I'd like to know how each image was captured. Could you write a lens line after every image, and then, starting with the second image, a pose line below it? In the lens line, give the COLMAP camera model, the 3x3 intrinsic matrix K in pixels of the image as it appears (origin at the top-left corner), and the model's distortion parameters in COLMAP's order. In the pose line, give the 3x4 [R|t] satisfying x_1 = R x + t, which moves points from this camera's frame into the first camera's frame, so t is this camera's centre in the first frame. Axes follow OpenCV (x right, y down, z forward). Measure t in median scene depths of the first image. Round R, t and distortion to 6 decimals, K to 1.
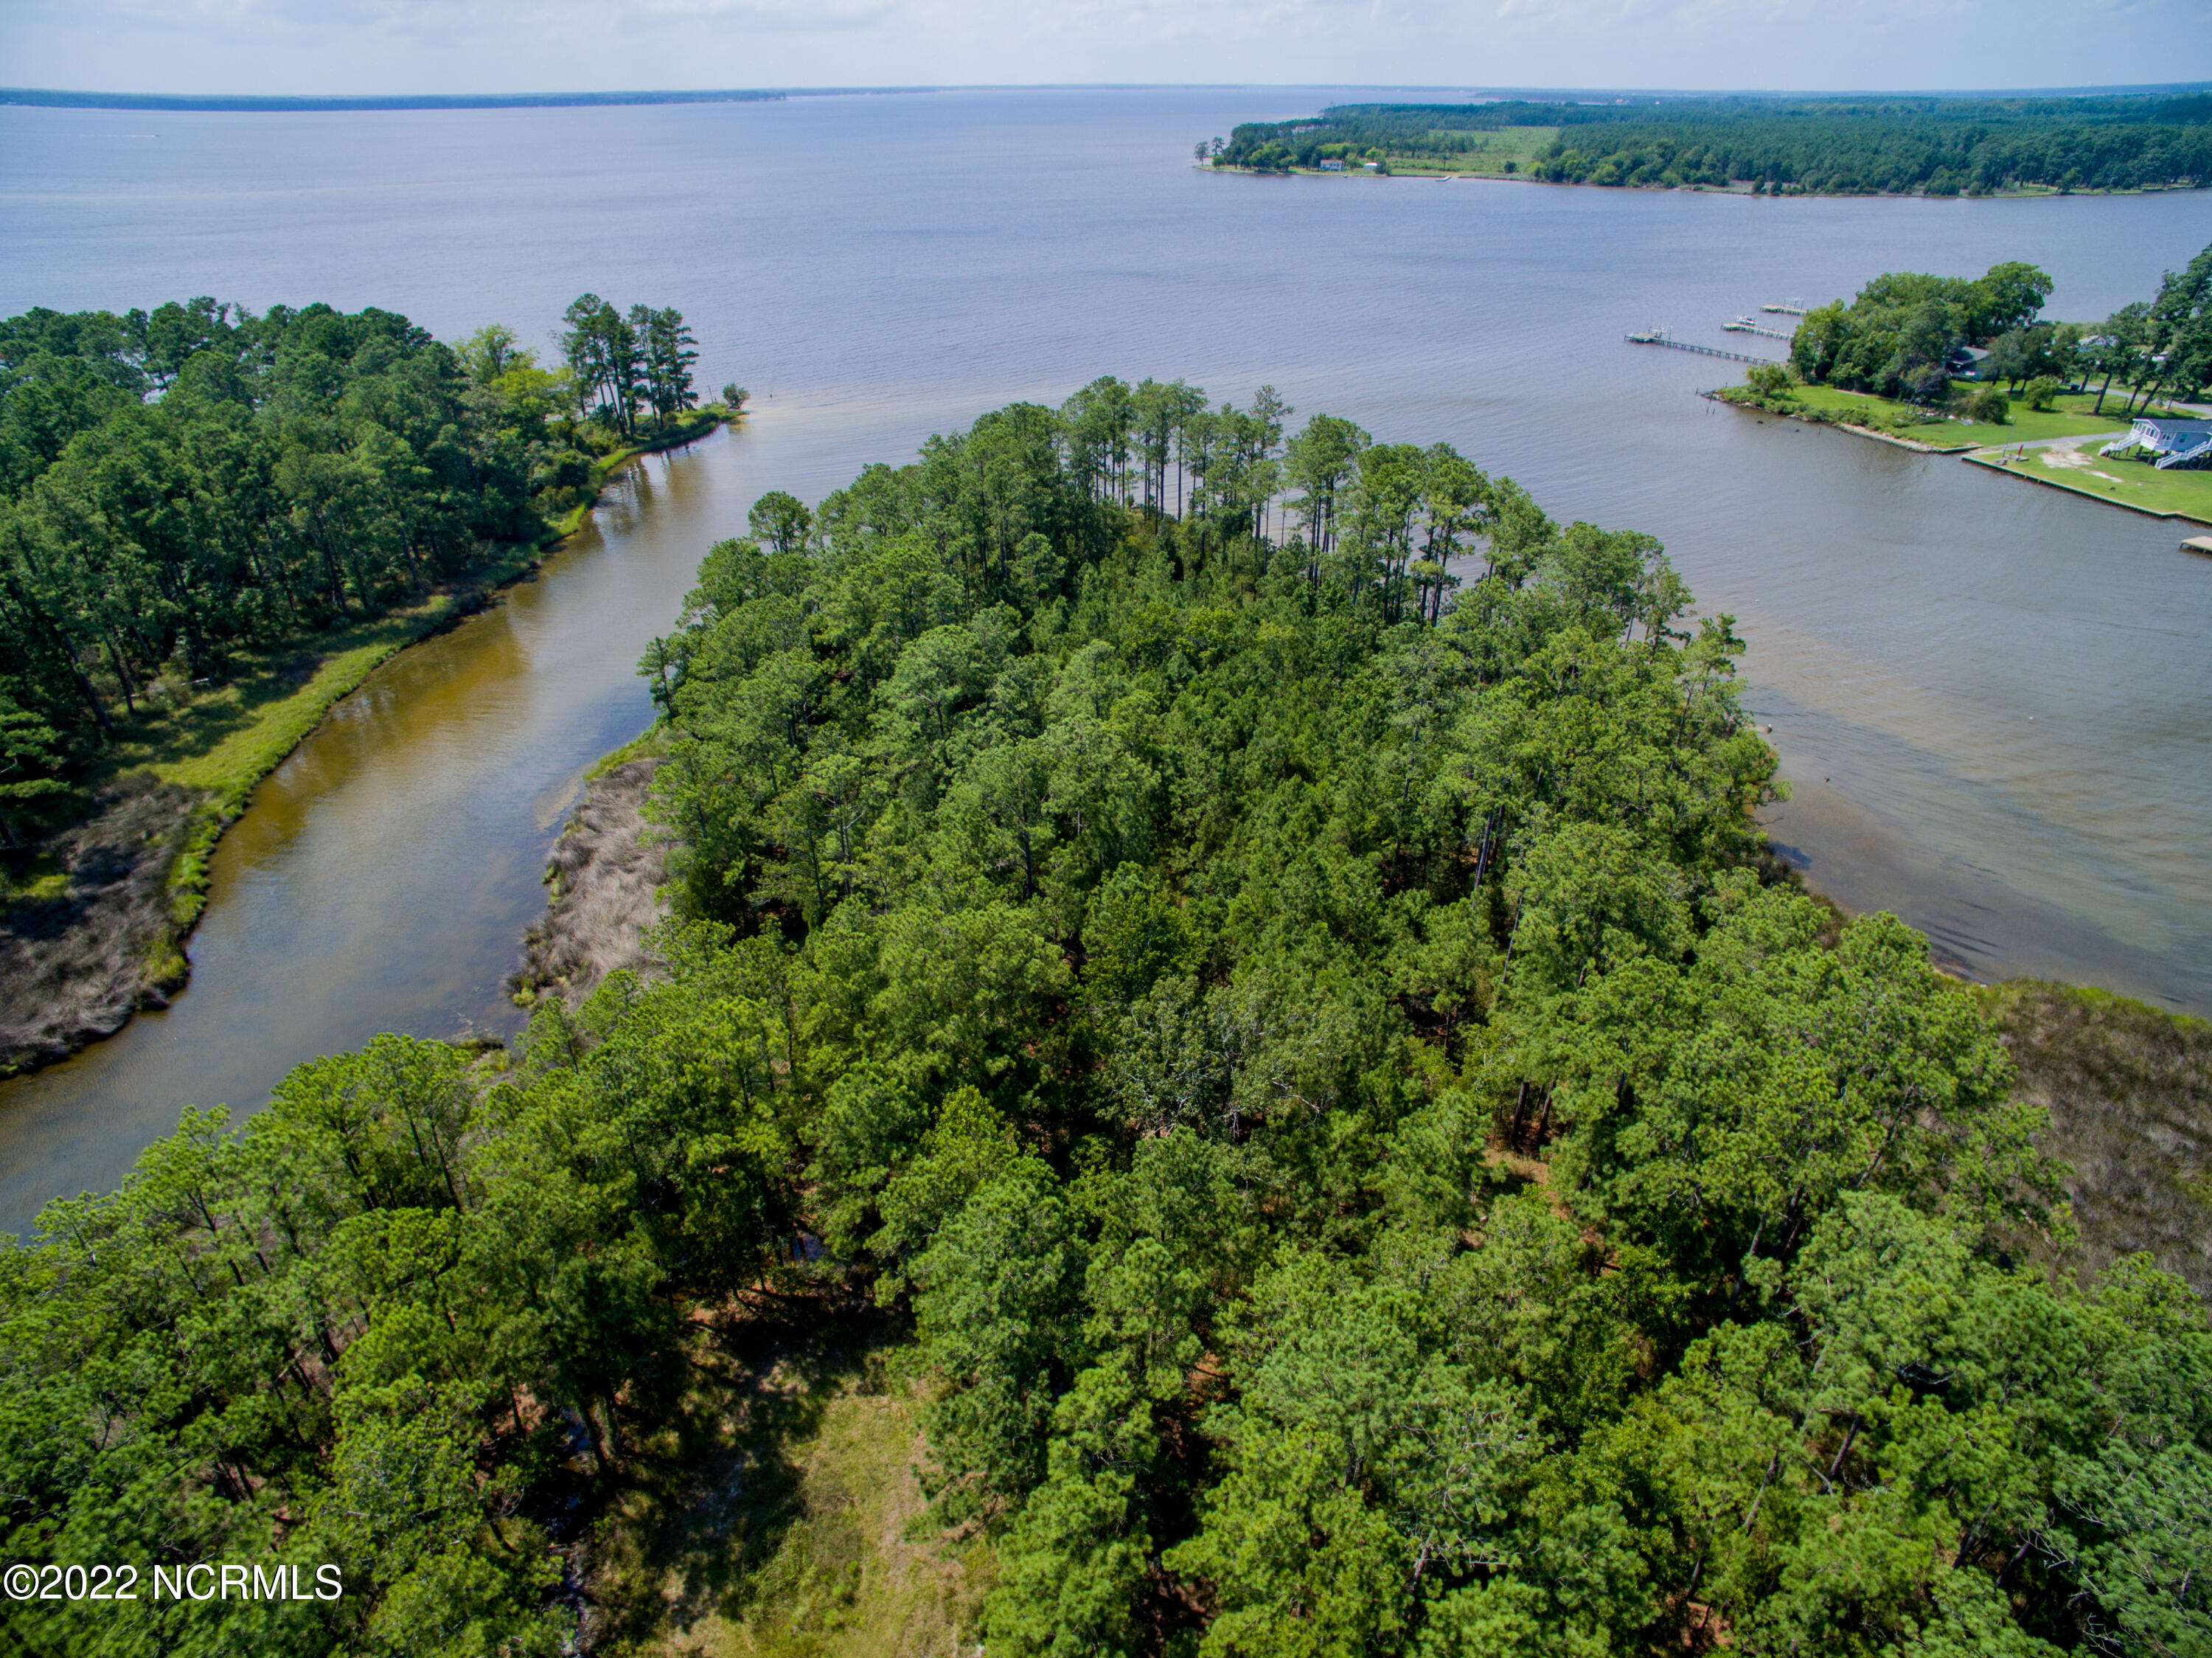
lens RADIAL K [[1315.8, 0, 1106.0], [0, 1315.8, 829.0], [0, 0, 1]] dist [-0.122328, 0.086270]
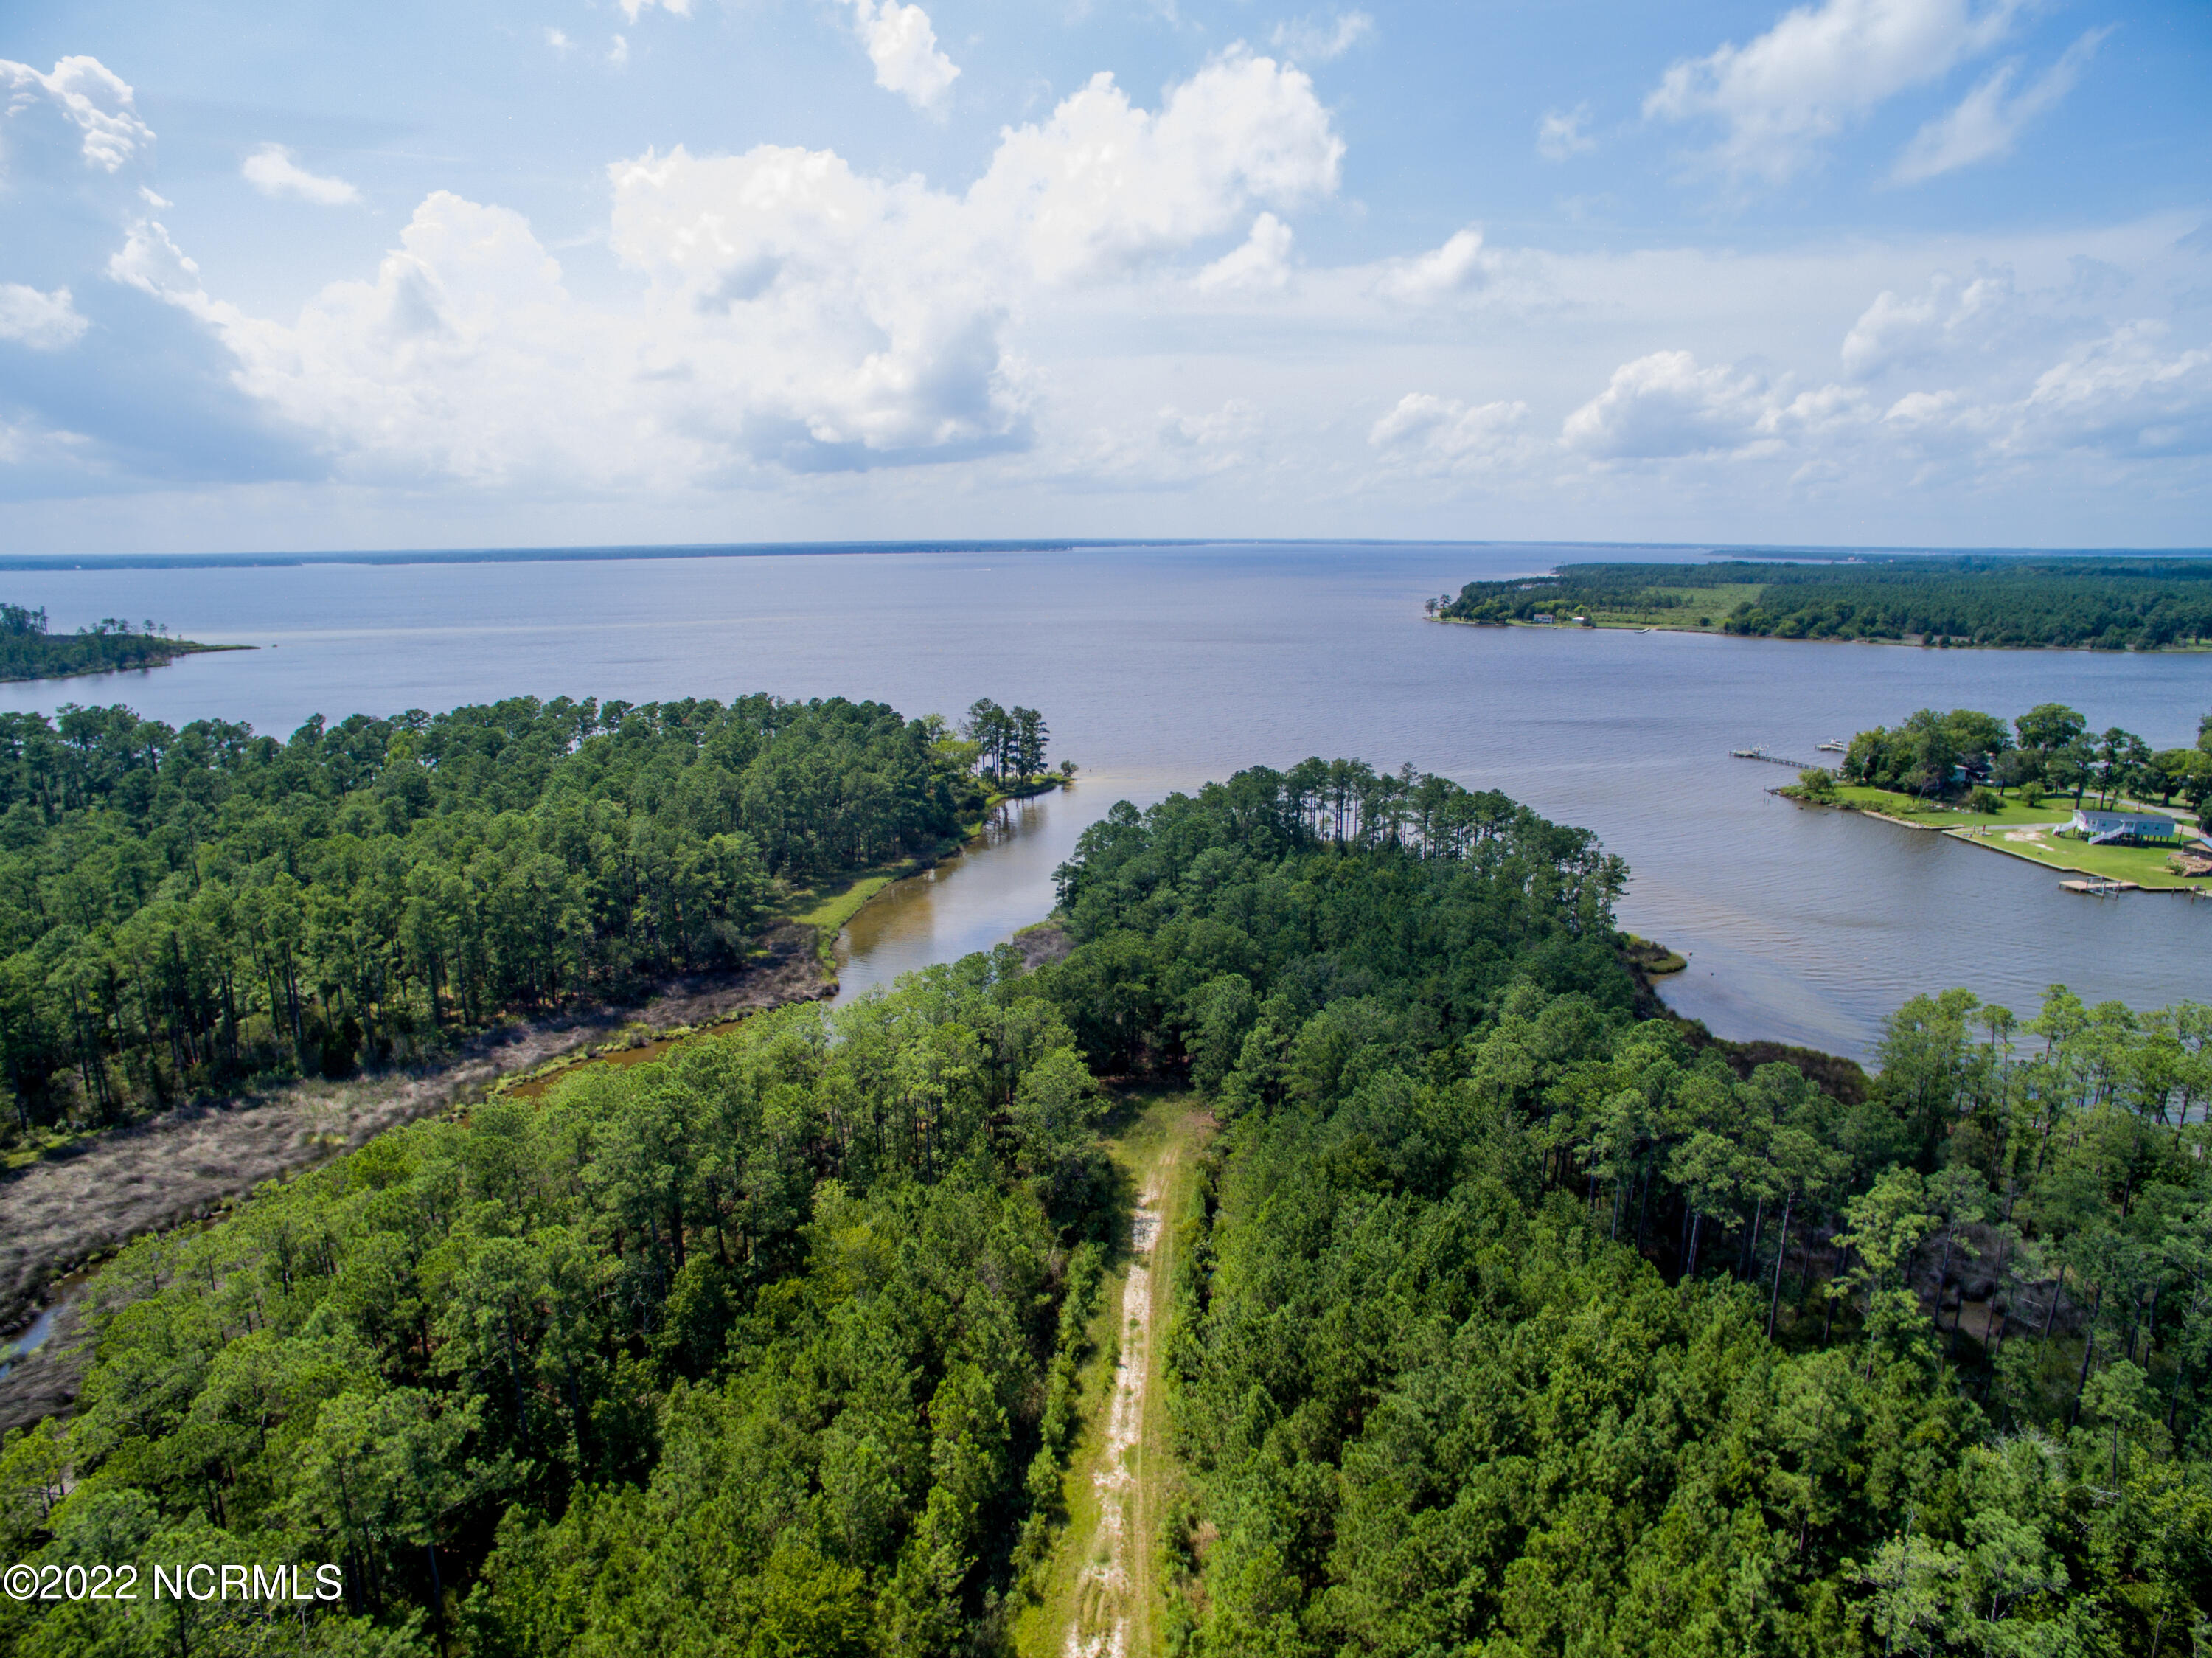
lens RADIAL K [[1296.6, 0, 1106.0], [0, 1296.6, 829.0], [0, 0, 1]] dist [-0.119530, 0.081354]
pose [[0.981916, 0.041916, -0.184620, 0.032560], [-0.096000, 0.950746, -0.294731, 0.163070], [0.163173, 0.307124, 0.937576, -0.363041]]
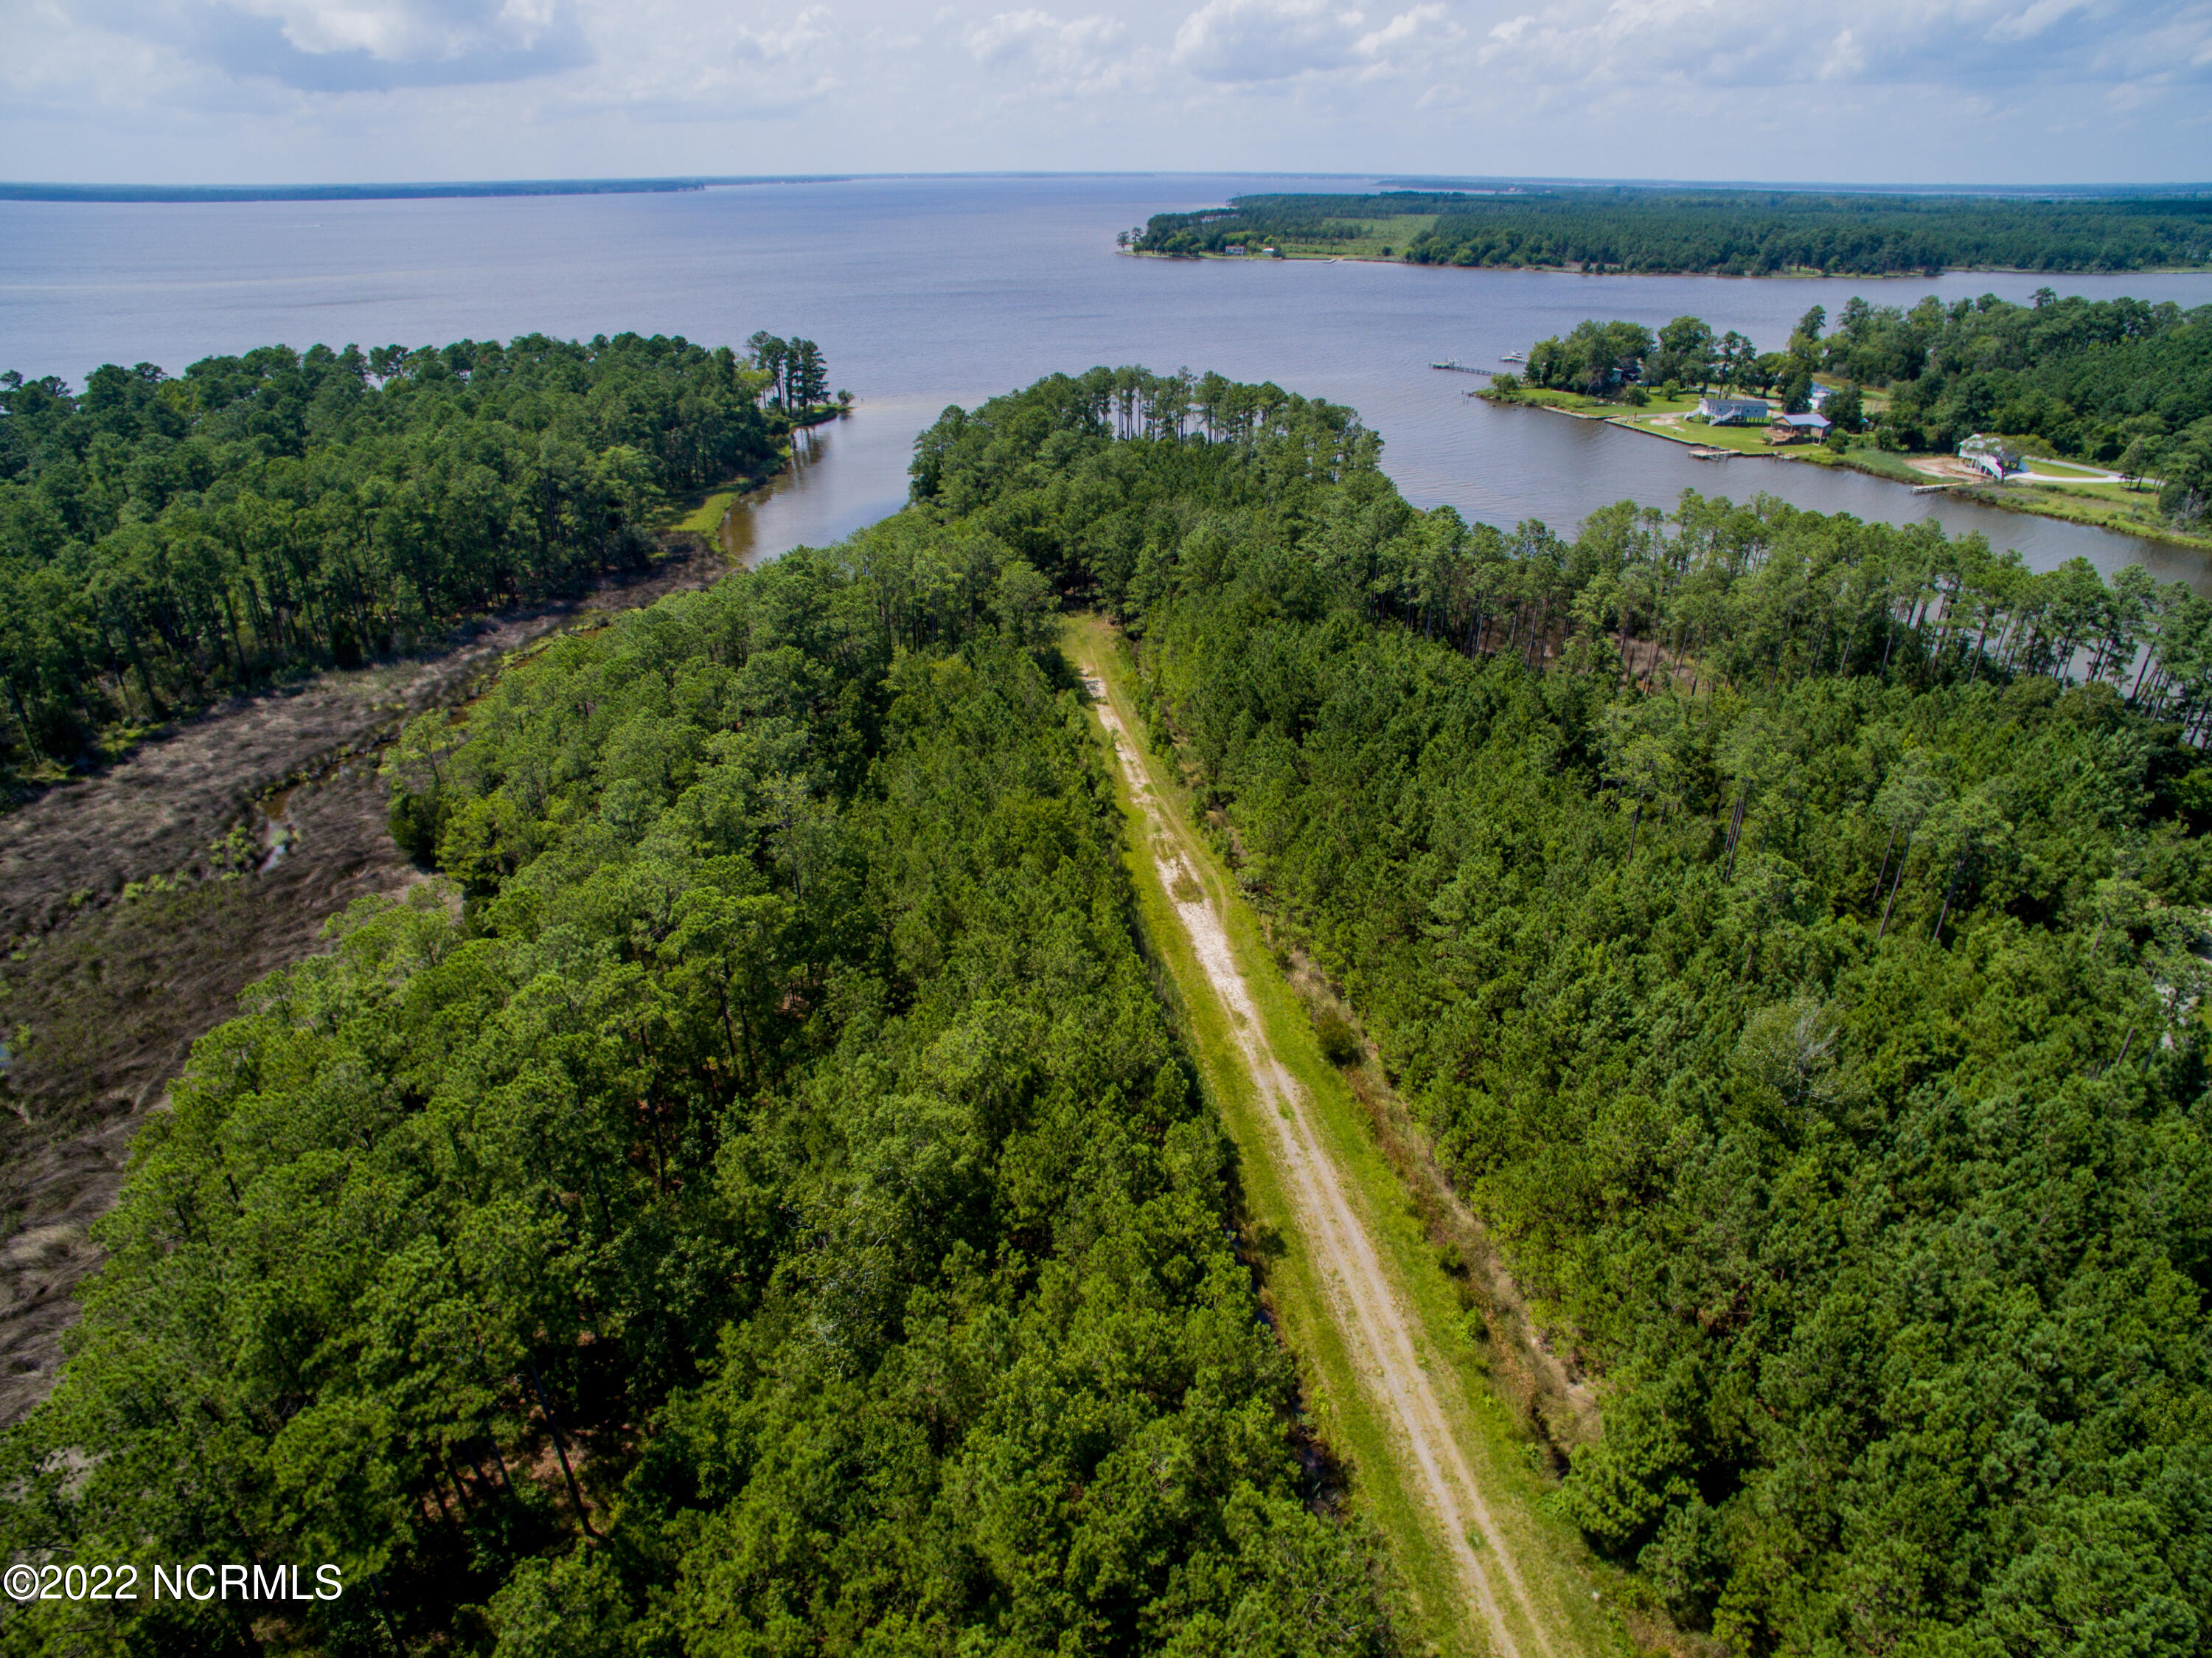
lens RADIAL K [[1315.8, 0, 1106.0], [0, 1315.8, 829.0], [0, 0, 1]] dist [-0.122328, 0.086270]
pose [[0.998245, -0.024874, 0.053749, -0.068362], [0.027852, 0.998075, -0.055405, 0.273881], [-0.052267, 0.056805, 0.997016, -0.533229]]
